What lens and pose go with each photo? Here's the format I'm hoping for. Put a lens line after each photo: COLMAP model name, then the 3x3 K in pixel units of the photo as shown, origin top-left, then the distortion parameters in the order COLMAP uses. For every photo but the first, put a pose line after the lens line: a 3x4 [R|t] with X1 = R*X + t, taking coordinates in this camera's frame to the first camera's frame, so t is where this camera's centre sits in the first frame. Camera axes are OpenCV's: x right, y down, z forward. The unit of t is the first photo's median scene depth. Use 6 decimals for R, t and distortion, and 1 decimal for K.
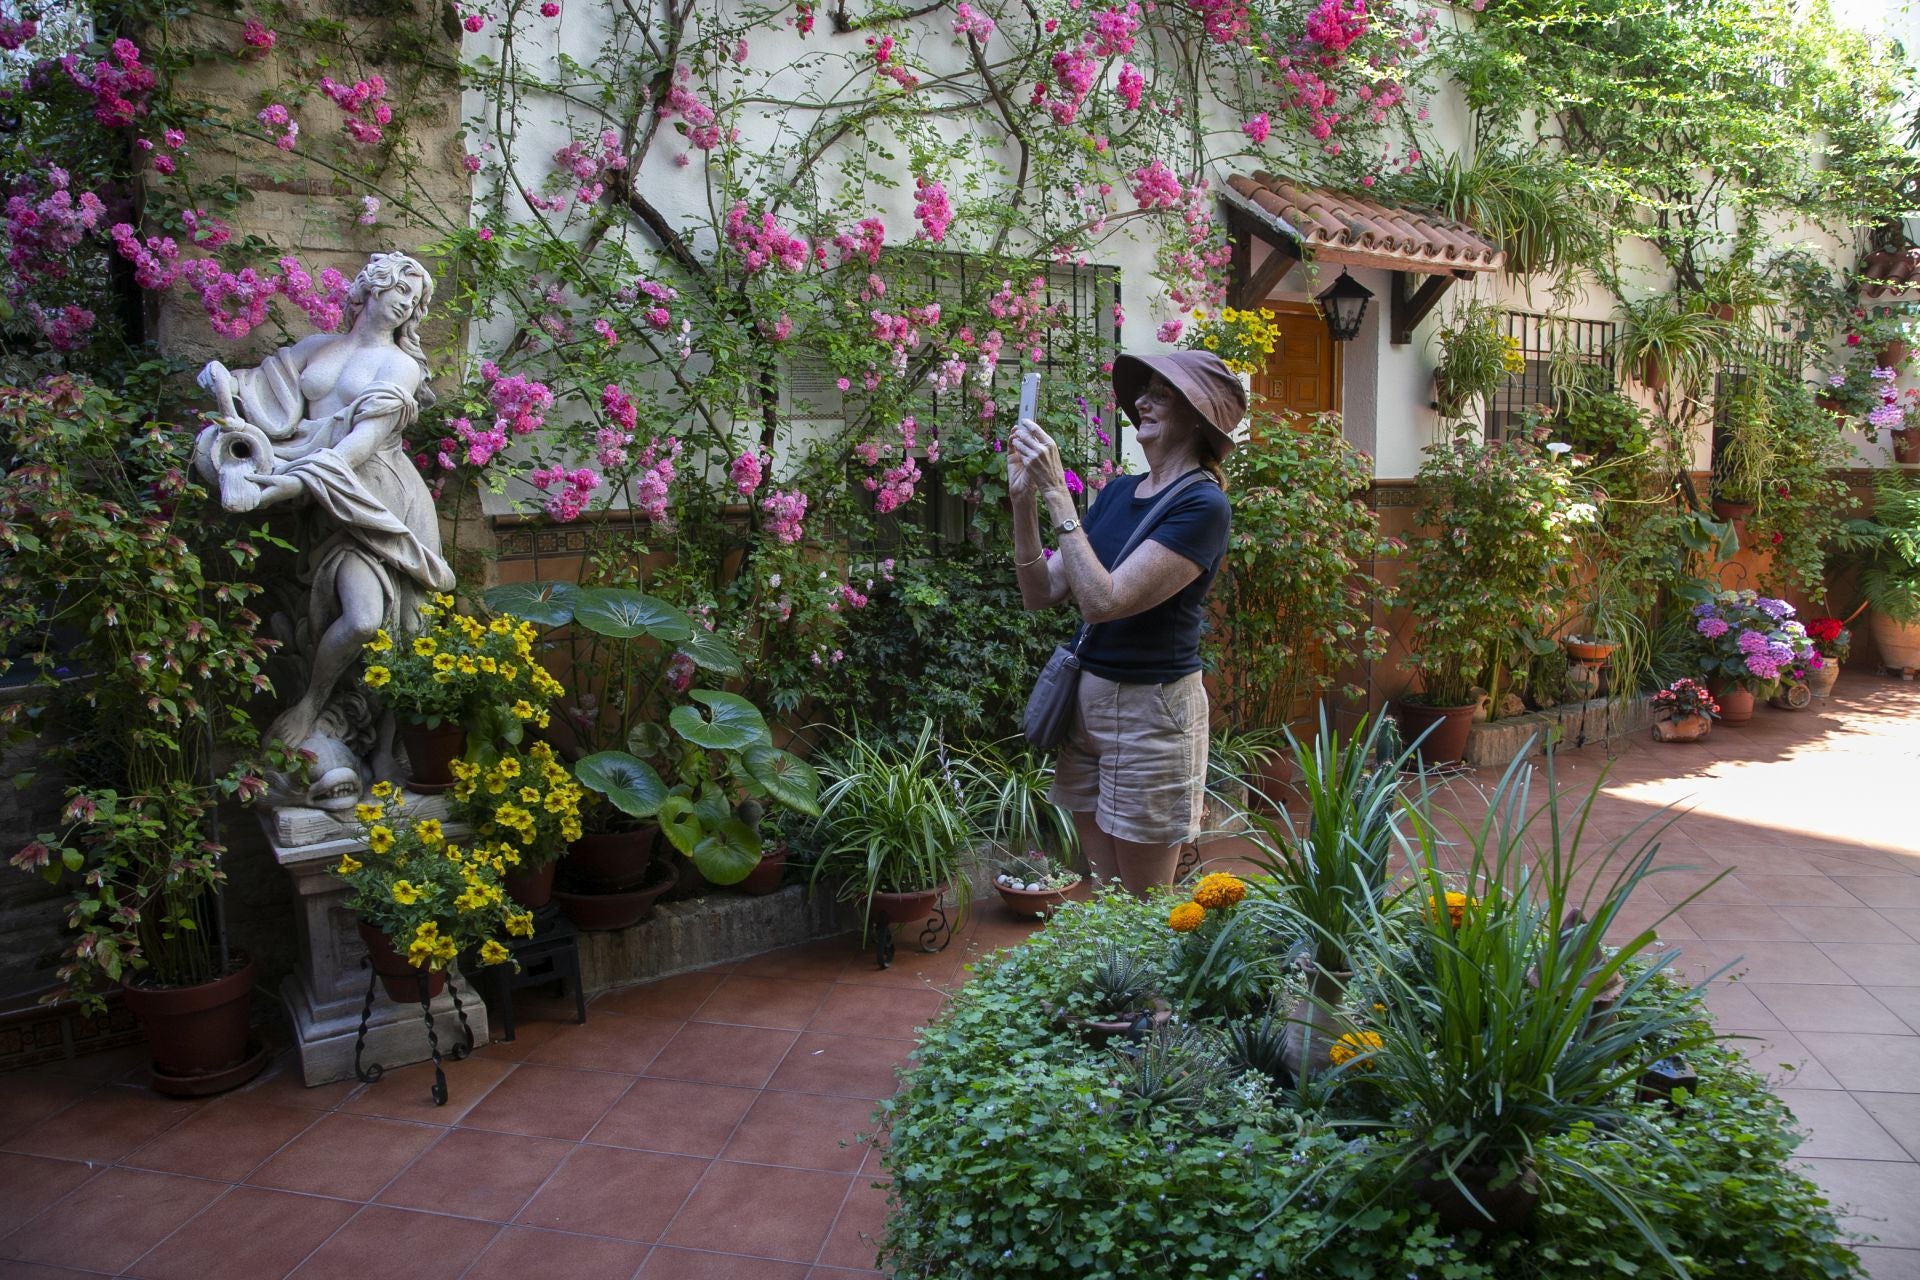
lens RADIAL K [[1332.8, 0, 960.0], [0, 1332.8, 660.1], [0, 0, 1]] dist [-0.120424, 0.072764]
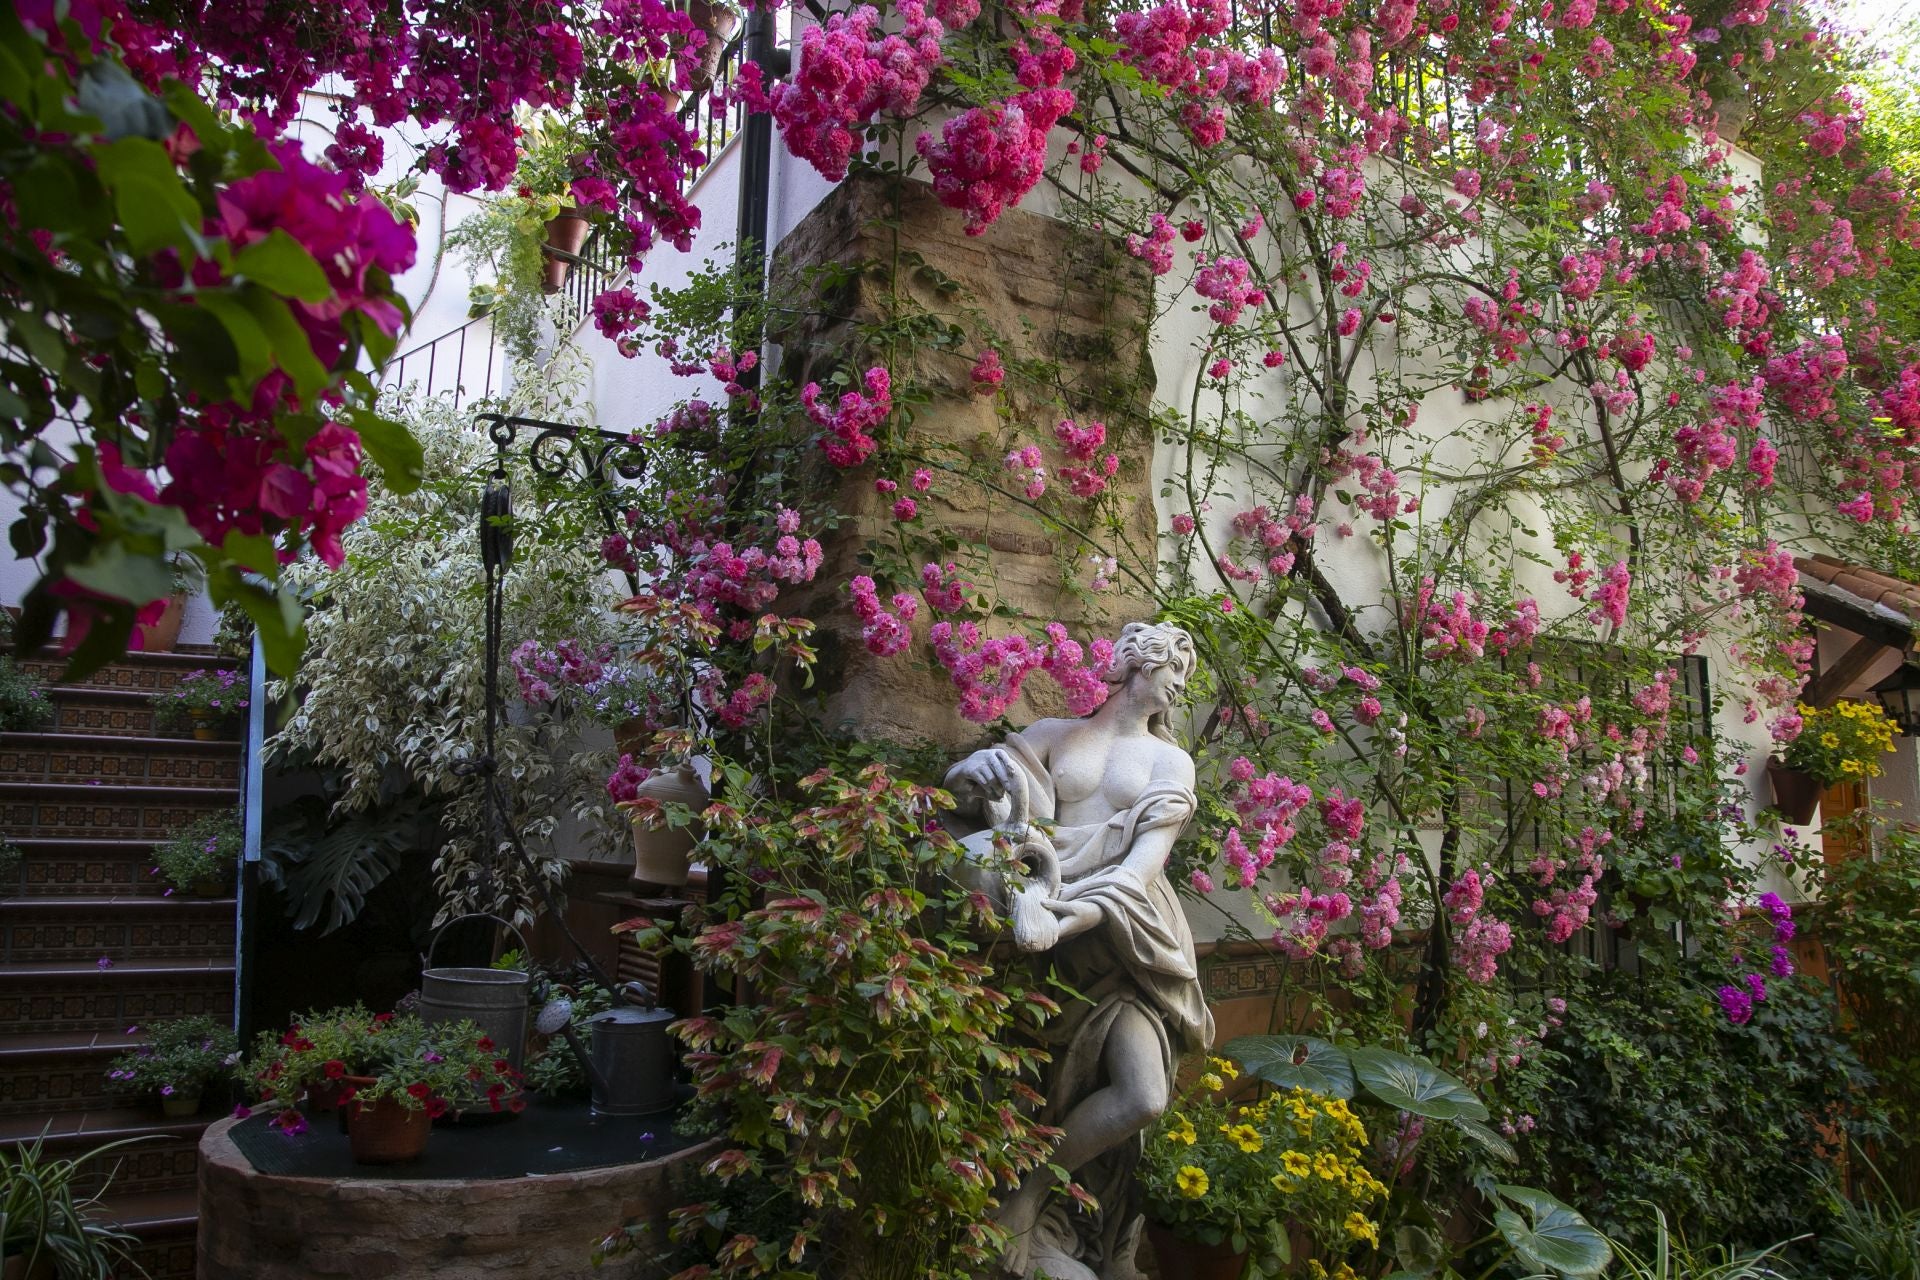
lens RADIAL K [[1332.8, 0, 960.0], [0, 1332.8, 660.1], [0, 0, 1]] dist [-0.120424, 0.072764]
pose [[0.997769, 0.008184, -0.066255, -0.491372], [-0.026799, 0.958082, -0.285239, -0.050276], [0.061143, 0.286378, 0.956164, 0.199250]]
